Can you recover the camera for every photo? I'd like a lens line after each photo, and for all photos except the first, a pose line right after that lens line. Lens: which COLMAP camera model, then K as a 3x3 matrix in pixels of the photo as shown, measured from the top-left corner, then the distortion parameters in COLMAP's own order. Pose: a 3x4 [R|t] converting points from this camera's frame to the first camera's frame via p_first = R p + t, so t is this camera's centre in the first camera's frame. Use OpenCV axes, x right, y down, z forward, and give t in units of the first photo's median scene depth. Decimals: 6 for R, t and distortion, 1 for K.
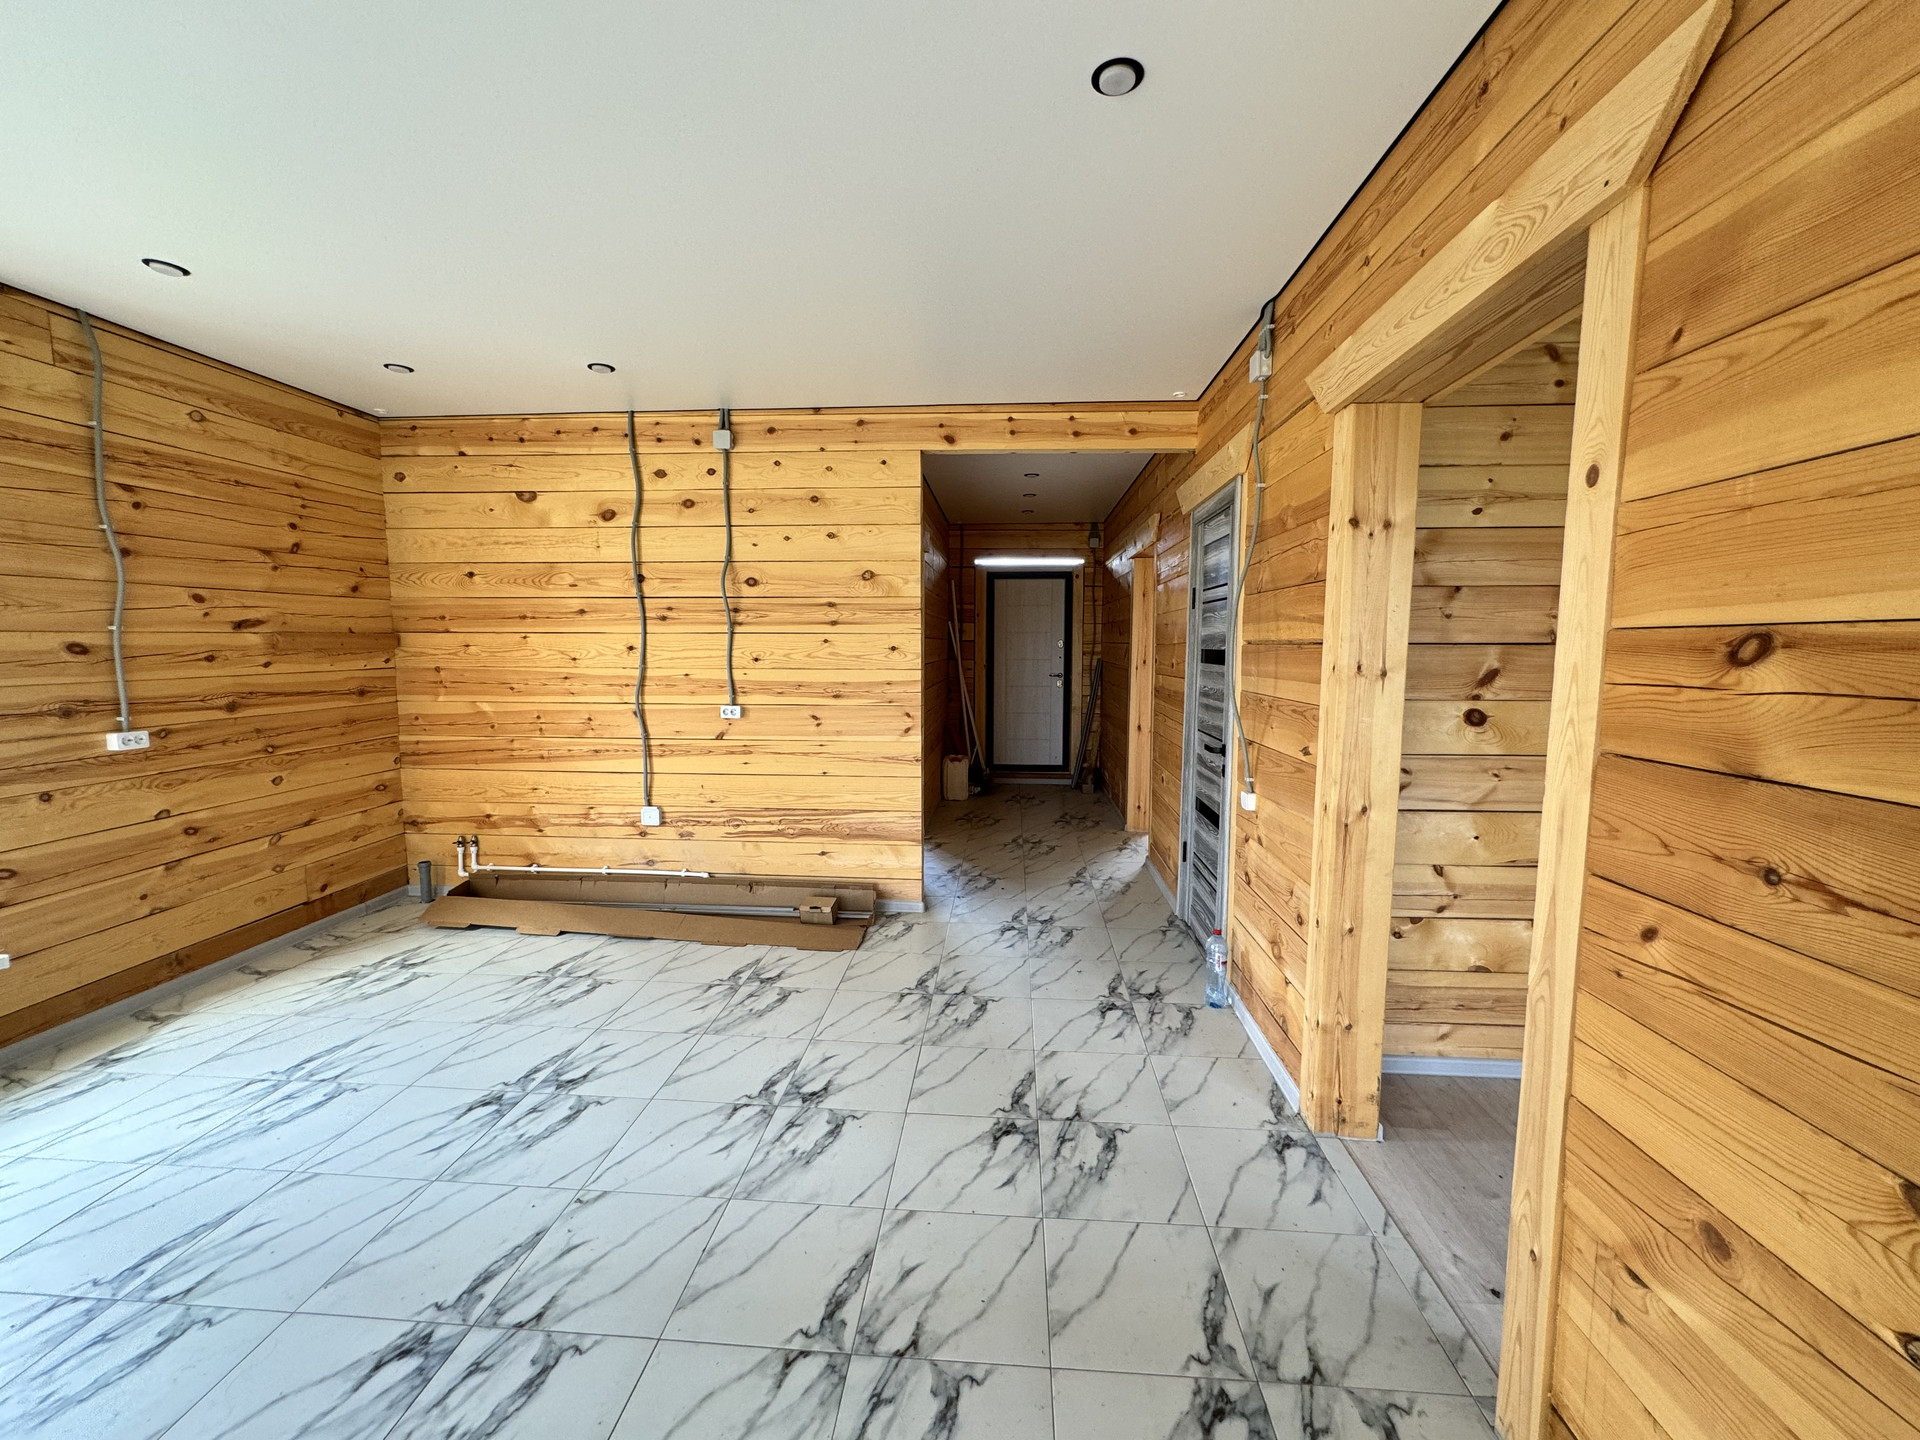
lens RADIAL K [[764.8, 0, 957.8], [0, 764.8, 720.4], [0, 0, 1]] dist [-0.001054, 0.000431]
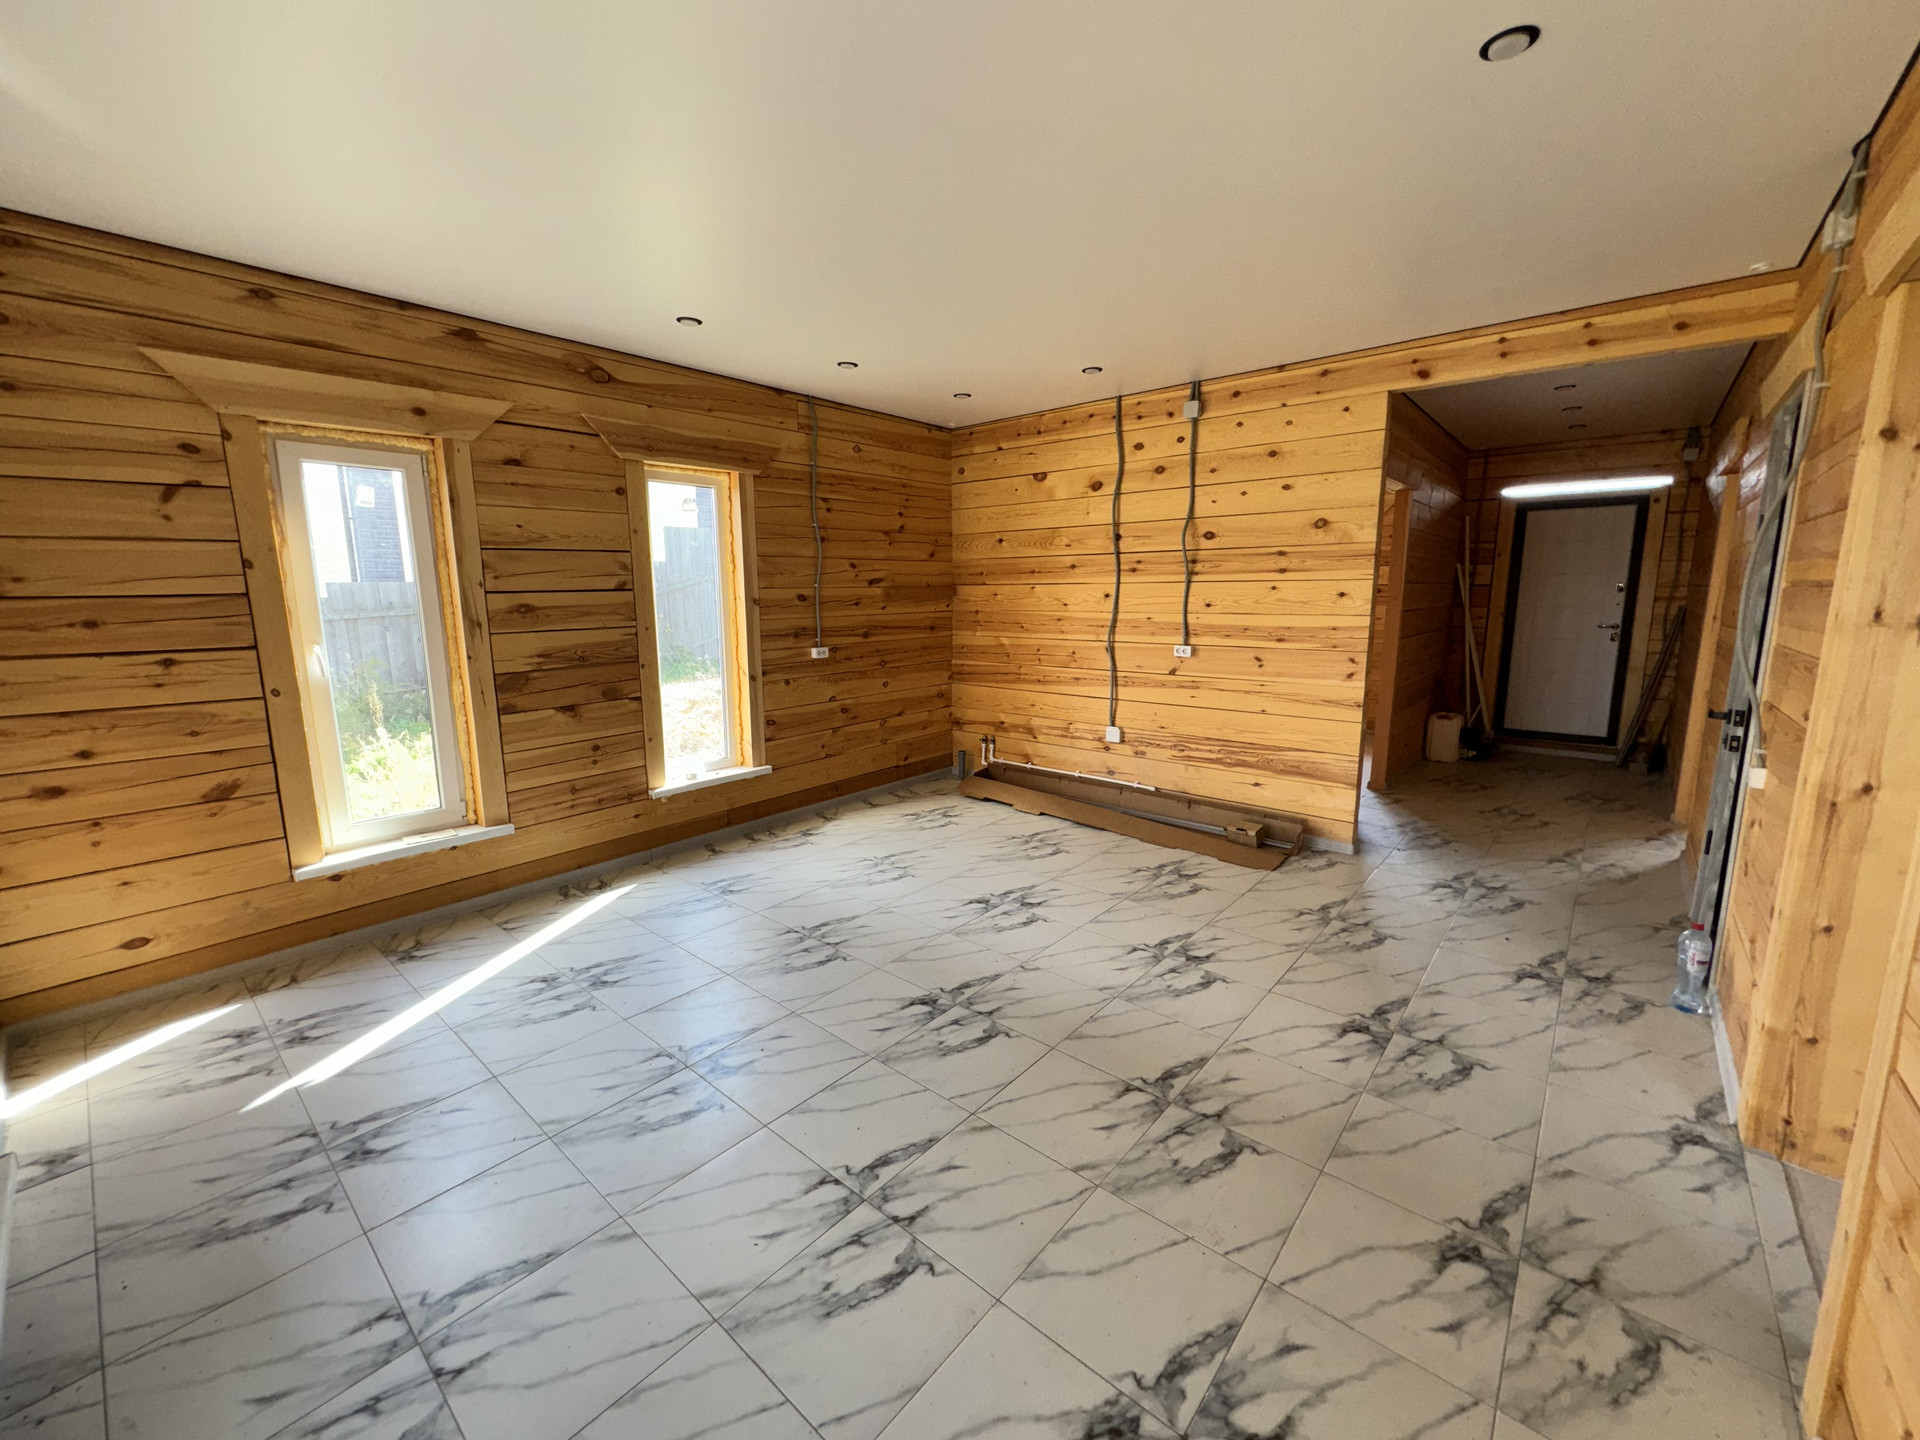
lens RADIAL K [[764.8, 0, 958.8], [0, 764.8, 720.1], [0, 0, 1]] dist [-0.001054, 0.000431]
pose [[0.802836, 0.090255, -0.589329, 0.144329], [-0.049999, 0.995185, 0.084298, 0.014756], [0.594100, -0.038212, 0.803483, -0.154497]]
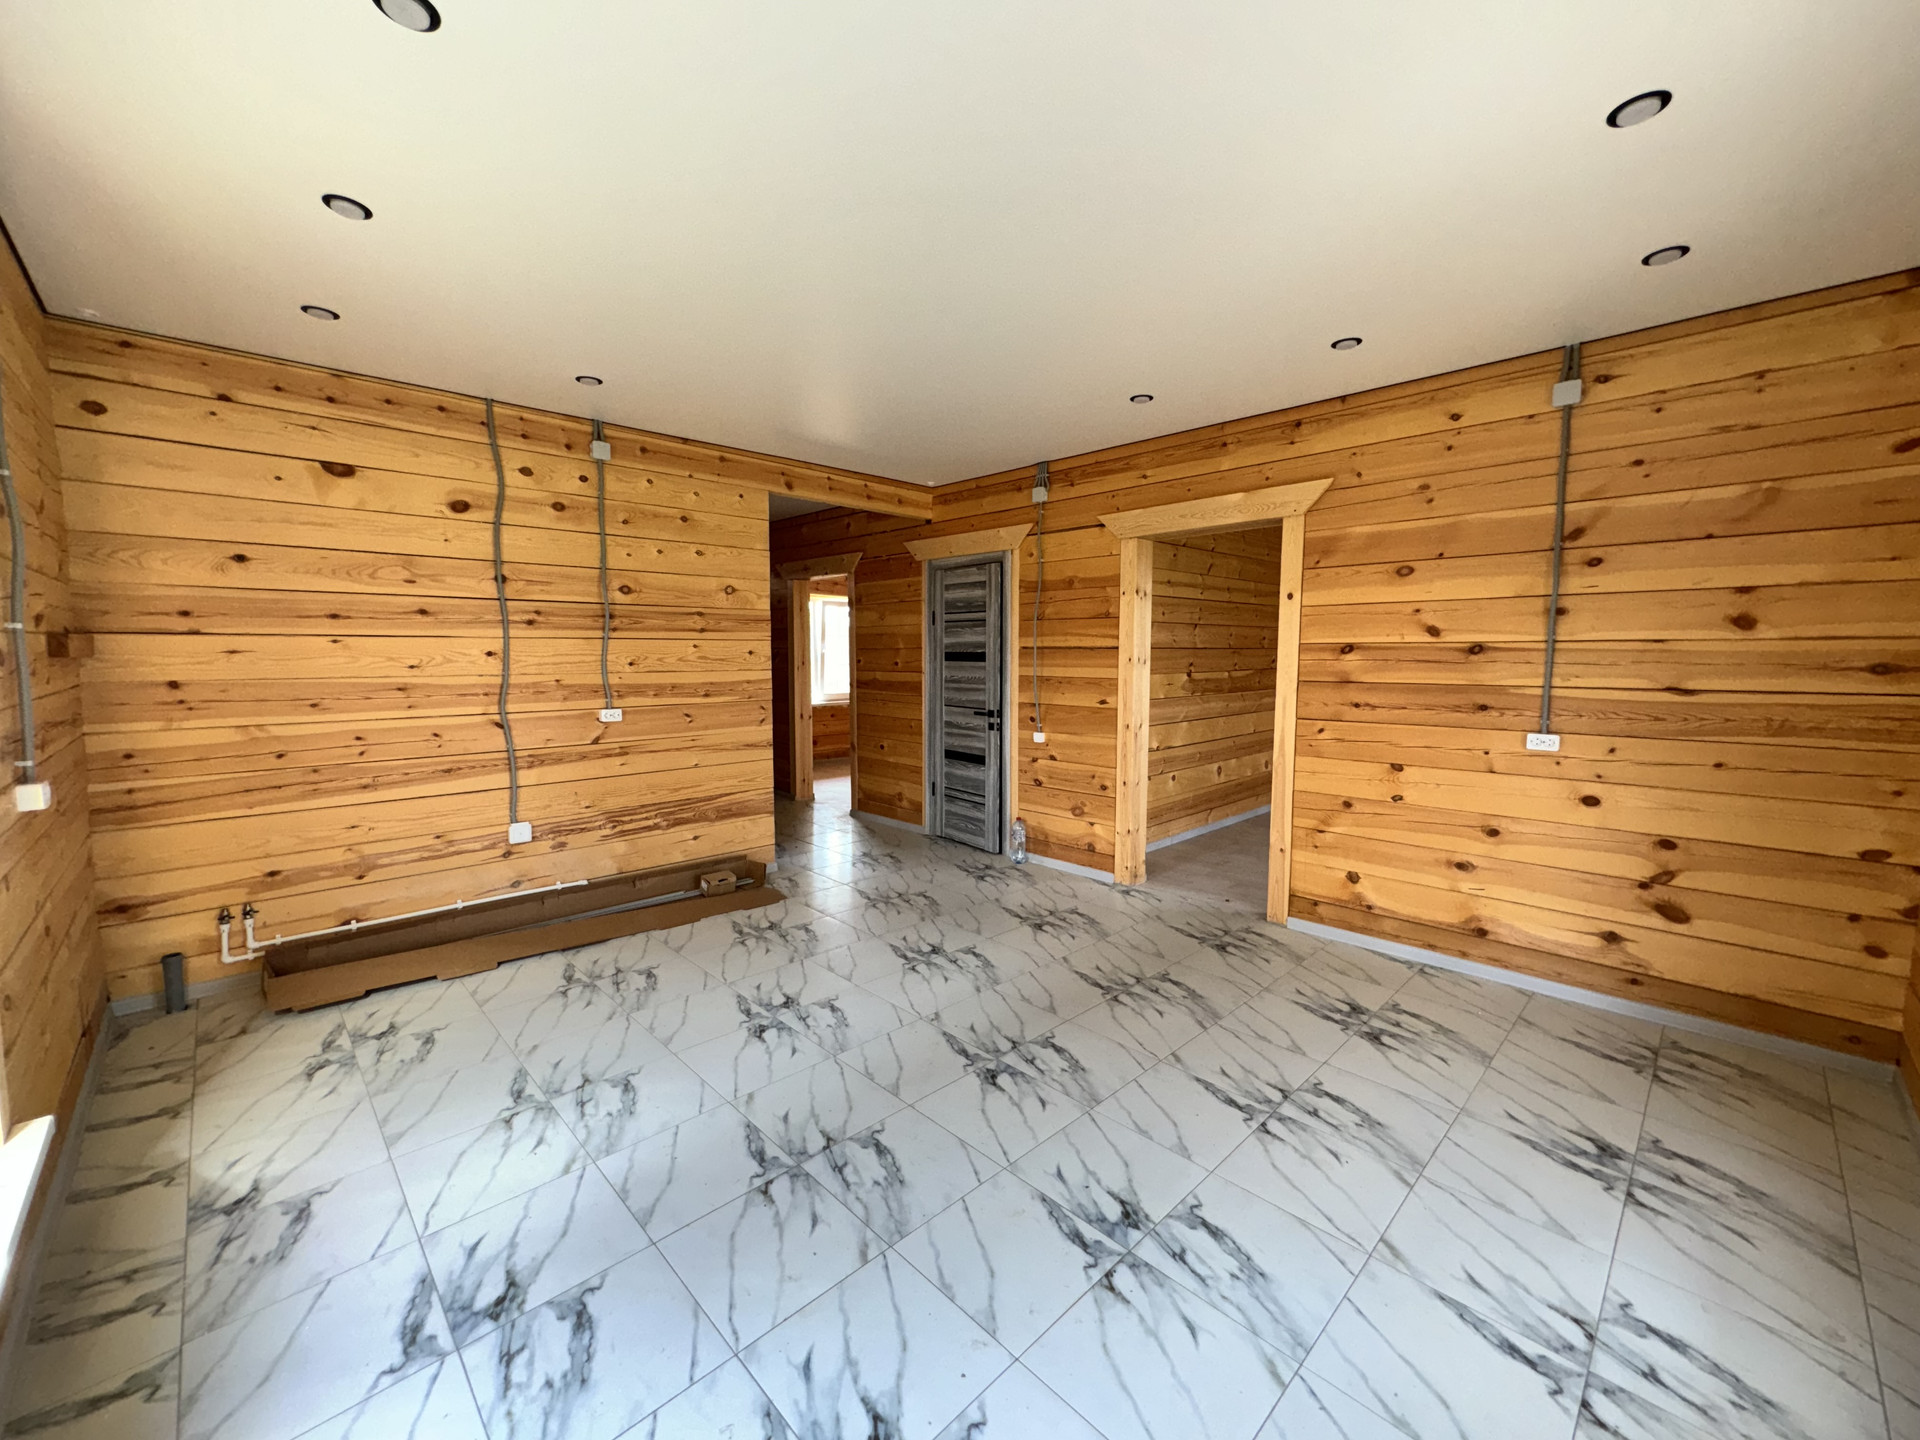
lens RADIAL K [[764.8, 0, 960.3], [0, 764.8, 721.0], [0, 0, 1]] dist [-0.001054, 0.000431]
pose [[0.665012, -0.071367, 0.743415, -0.899672], [0.075381, 0.996754, 0.028257, 0.003541], [-0.743018, 0.037248, 0.668234, -0.038234]]
